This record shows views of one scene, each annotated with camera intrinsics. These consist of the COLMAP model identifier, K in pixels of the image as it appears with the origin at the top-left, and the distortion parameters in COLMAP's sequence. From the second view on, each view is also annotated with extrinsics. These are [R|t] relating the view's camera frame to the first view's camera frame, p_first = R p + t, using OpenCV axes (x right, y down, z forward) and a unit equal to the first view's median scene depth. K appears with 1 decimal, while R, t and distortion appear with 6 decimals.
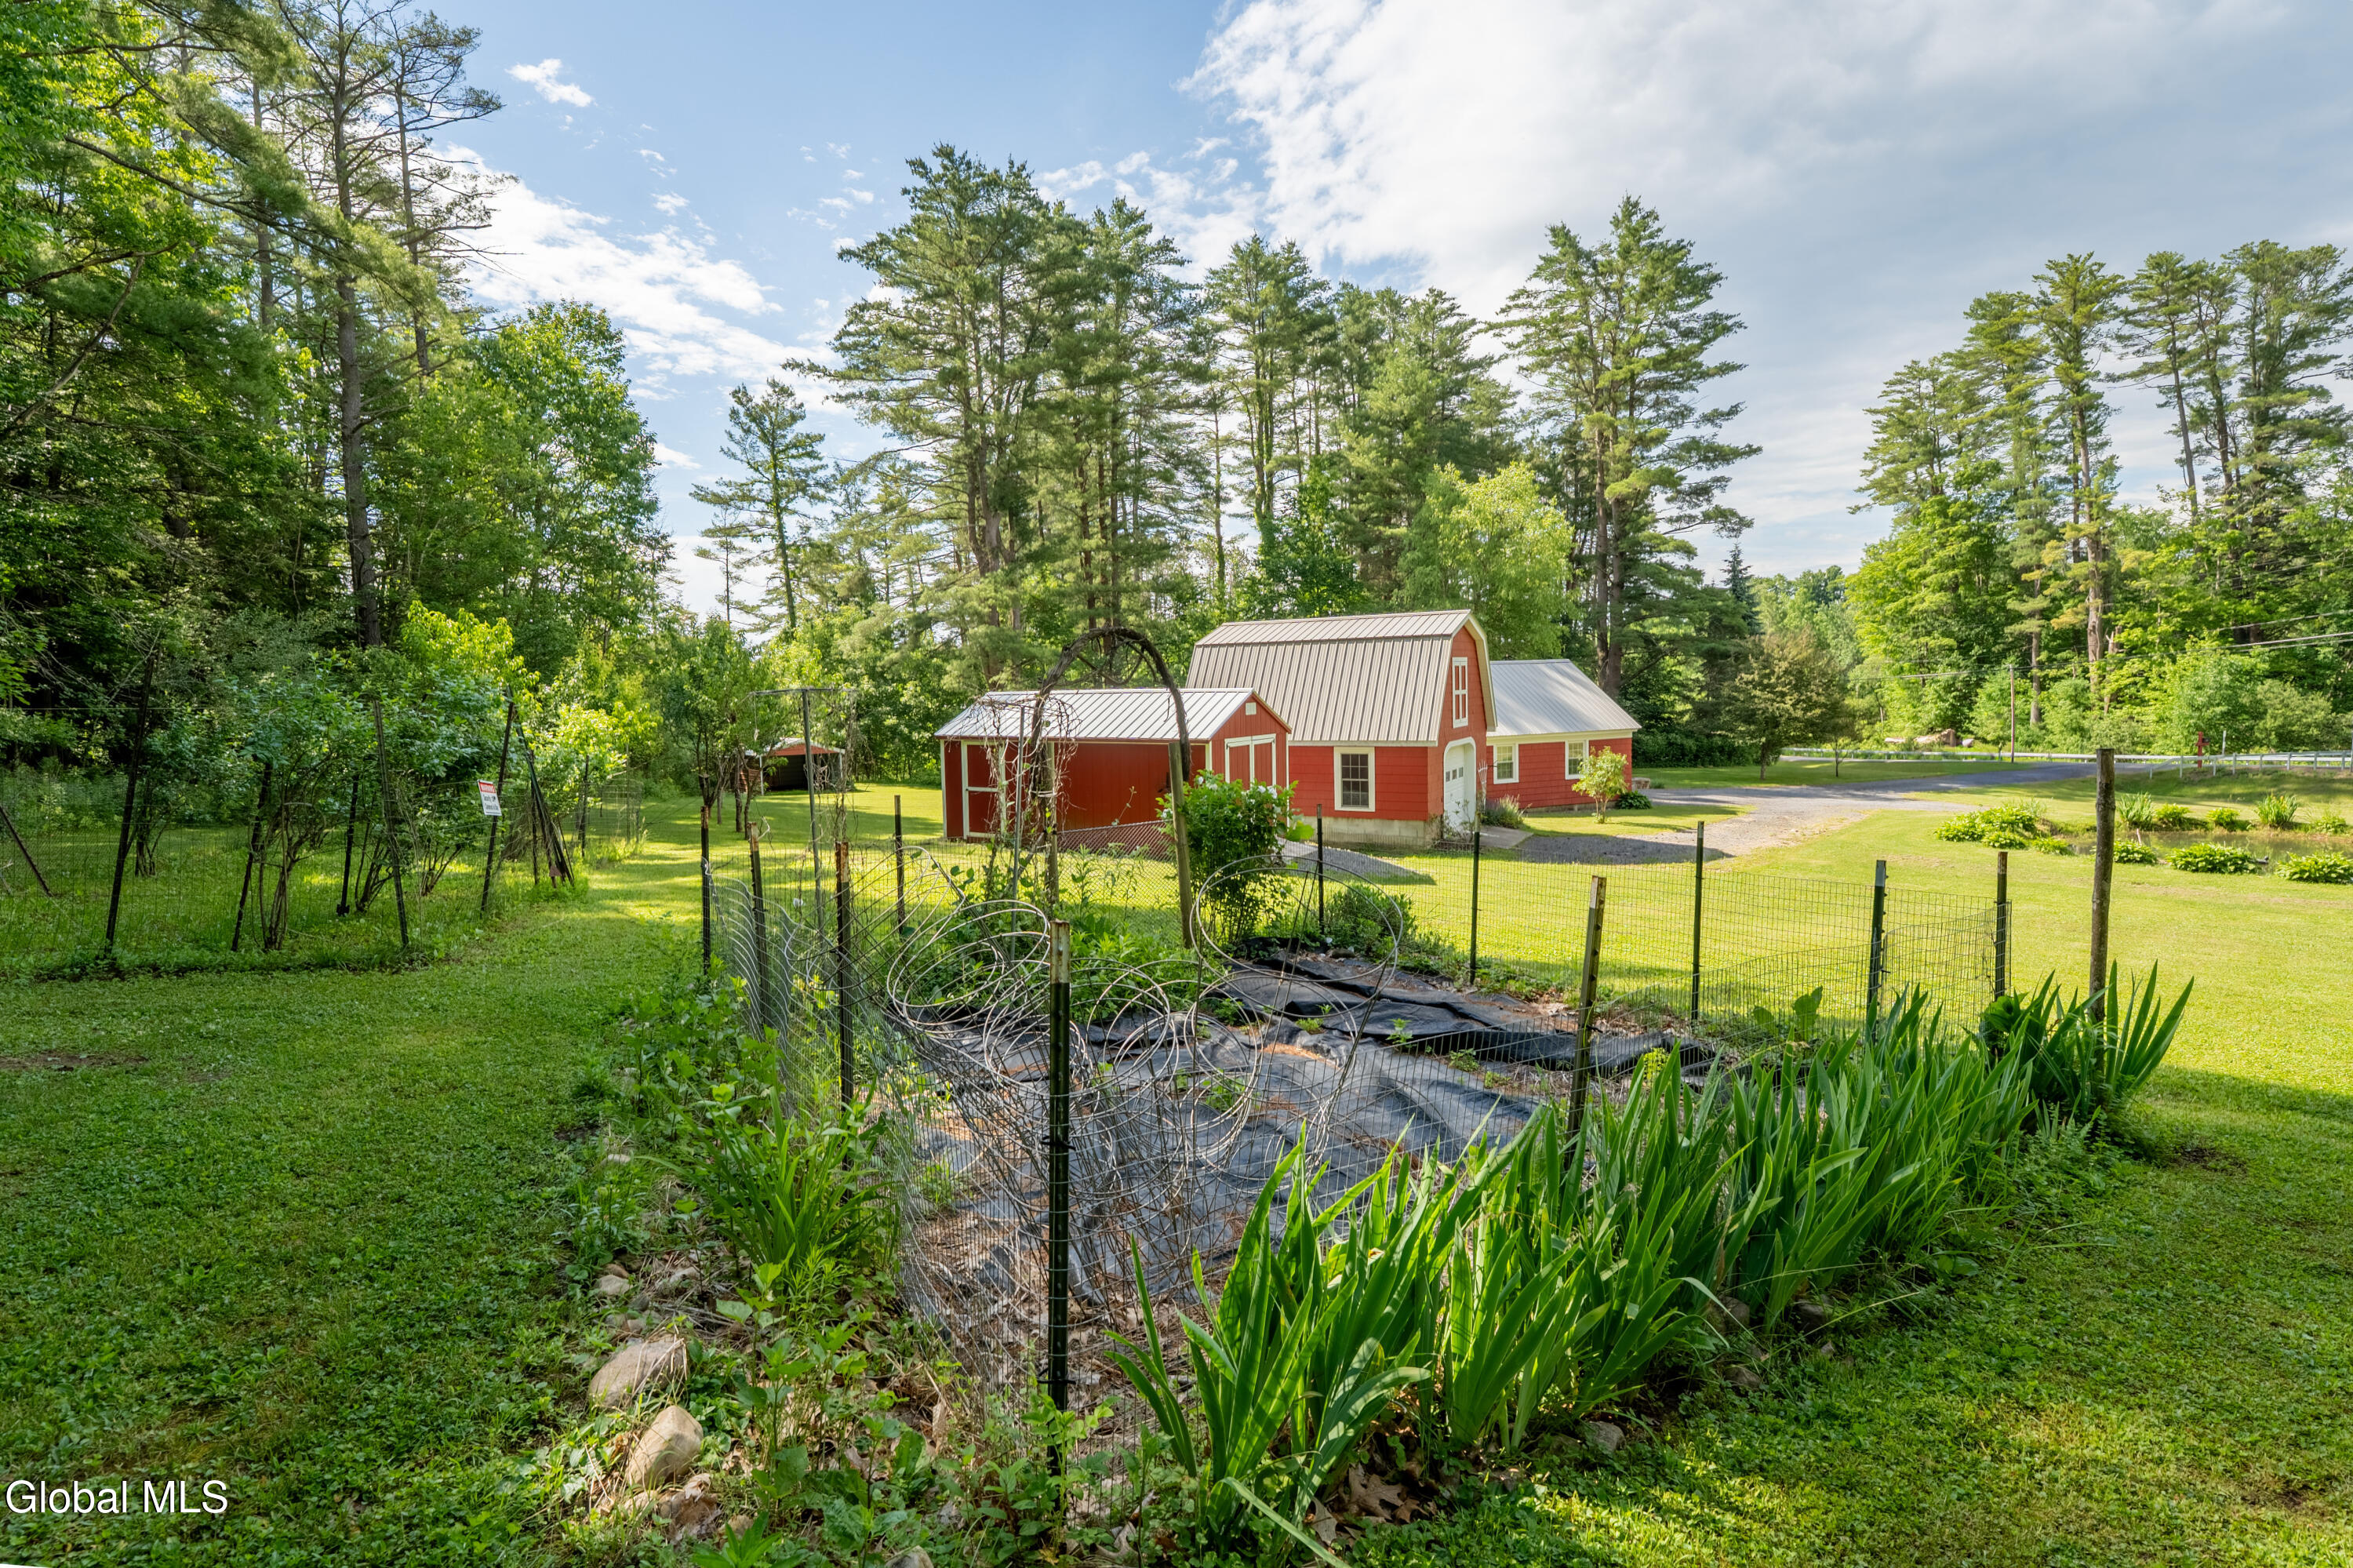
lens RADIAL K [[968.3, 0, 1172.7], [0, 968.3, 793.9], [0, 0, 1]] dist [-0.033208, 0.005282]
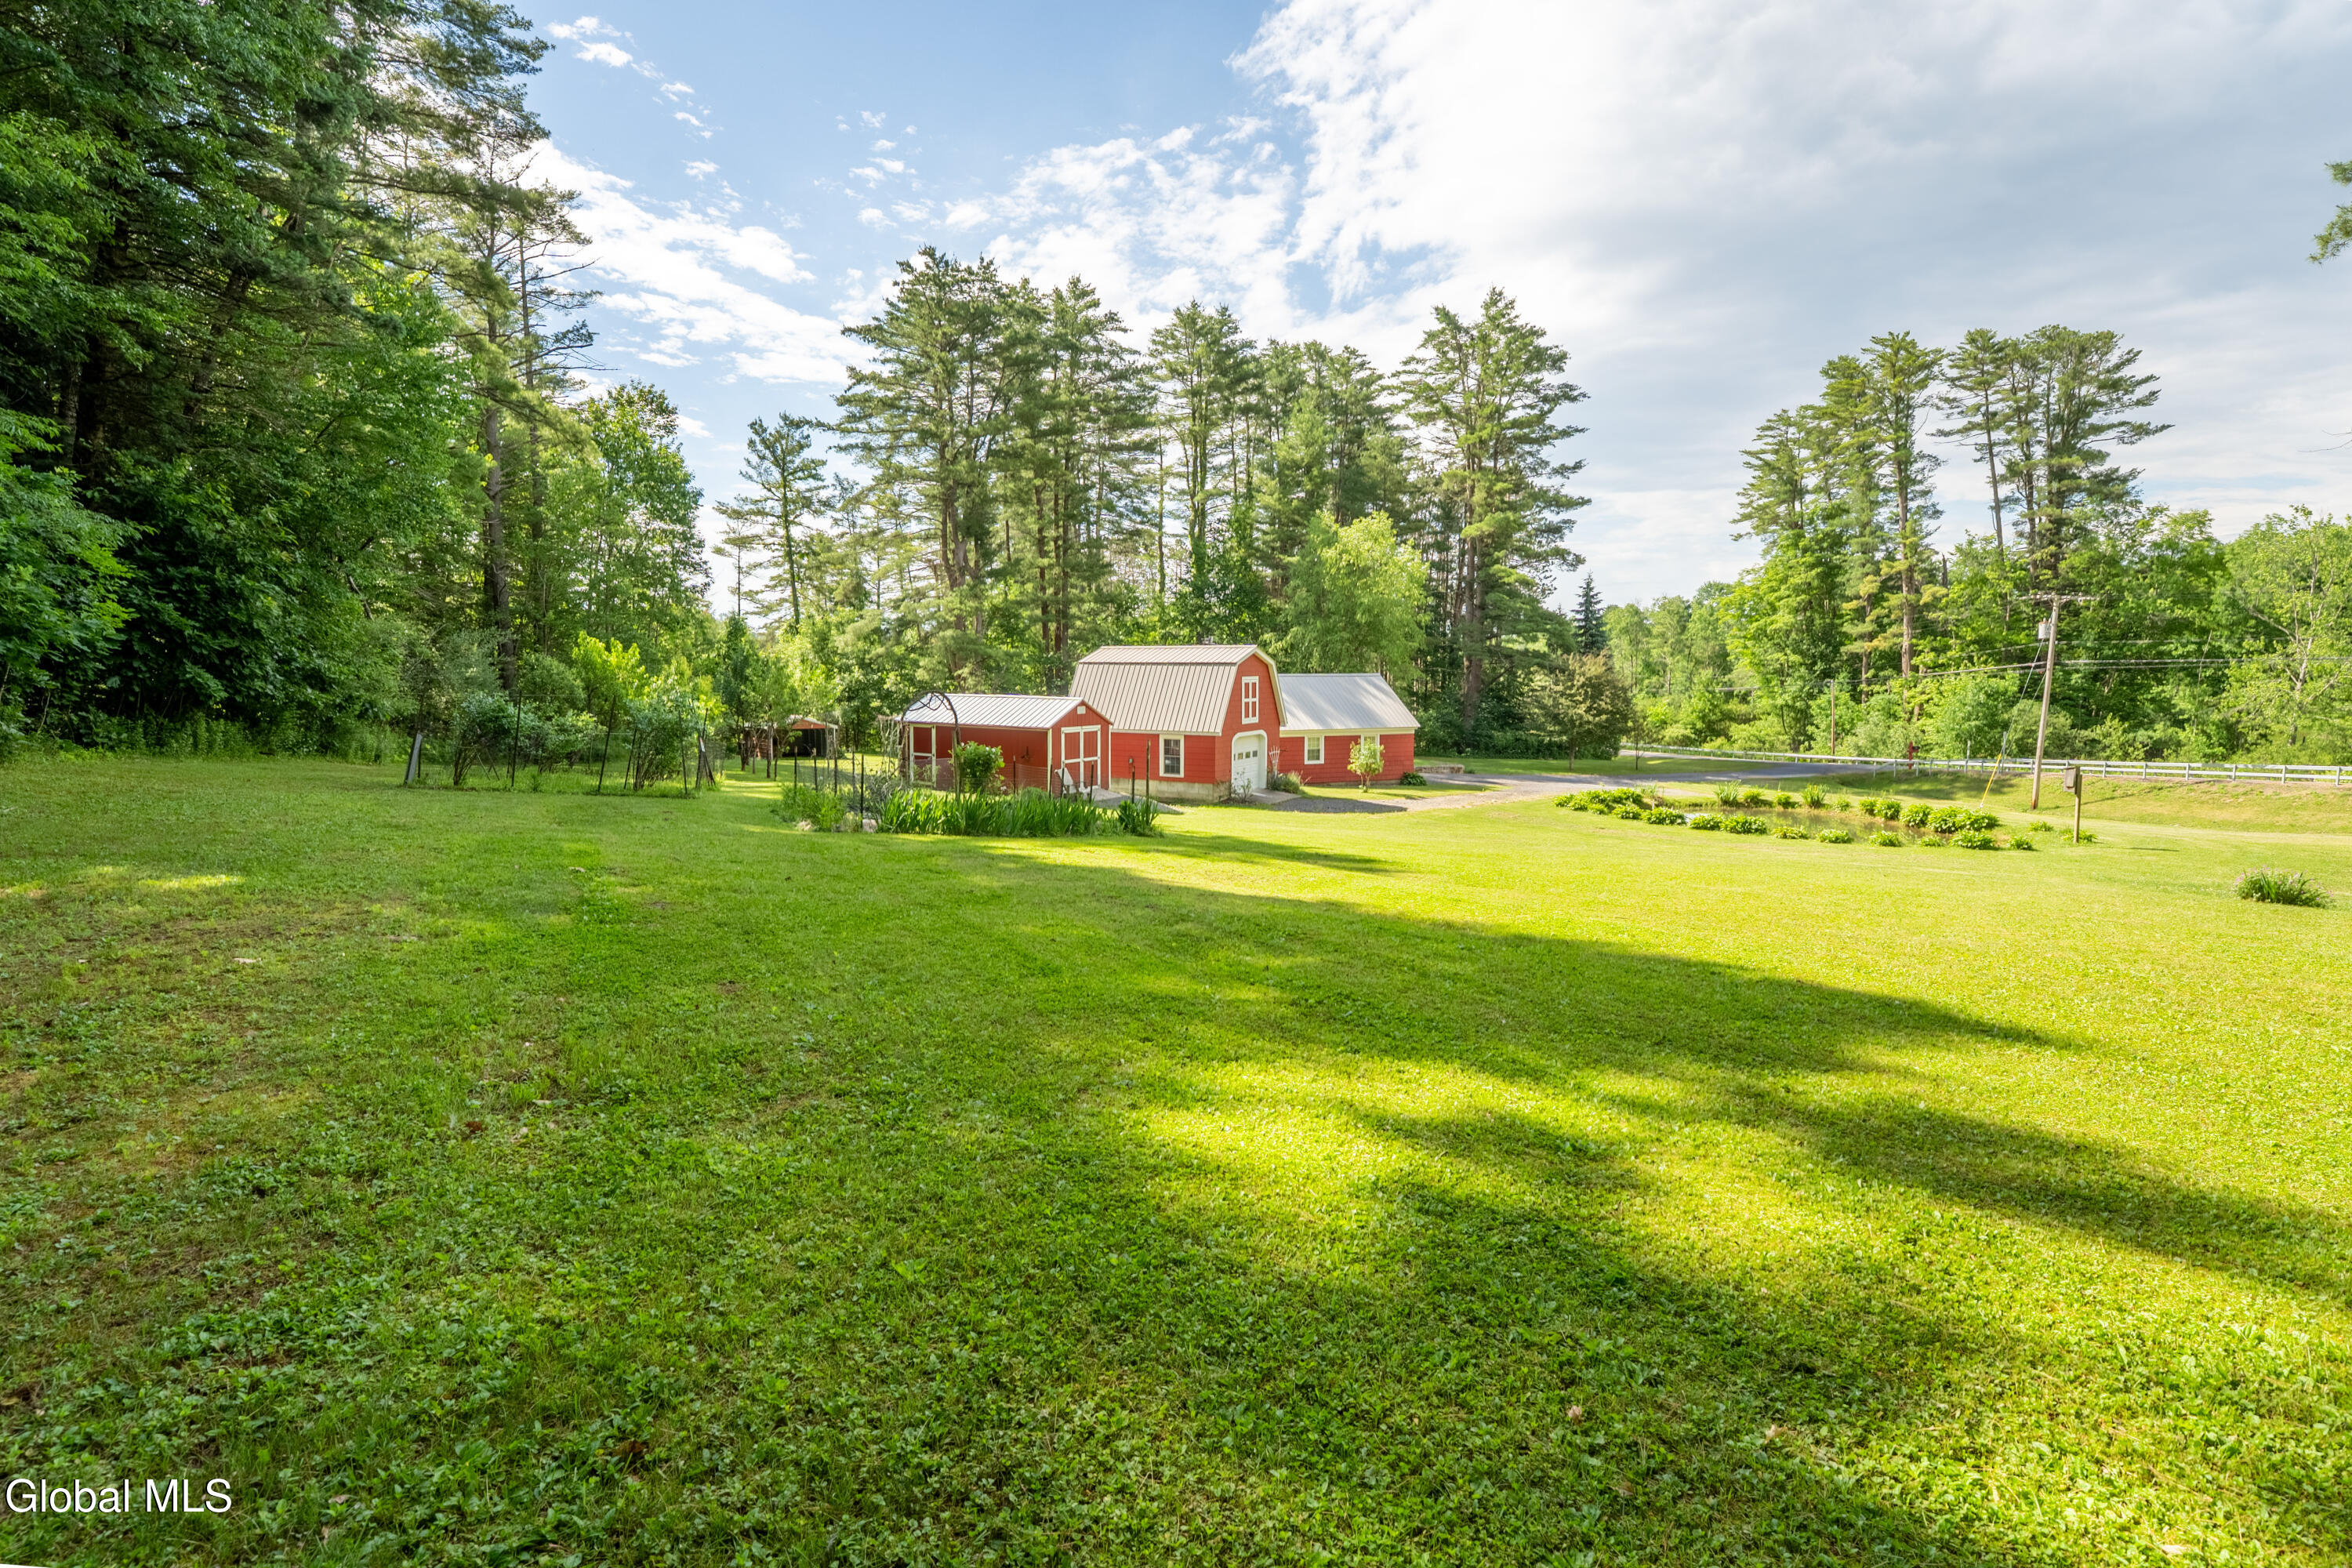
lens RADIAL K [[967.8, 0, 1172.2], [0, 967.8, 793.9], [0, 0, 1]] dist [-0.033208, 0.005282]
pose [[0.999615, 0.026867, 0.006992, 0.073408], [-0.026985, 0.999487, 0.017256, 0.007568], [-0.006525, -0.017438, 0.999827, -0.215399]]
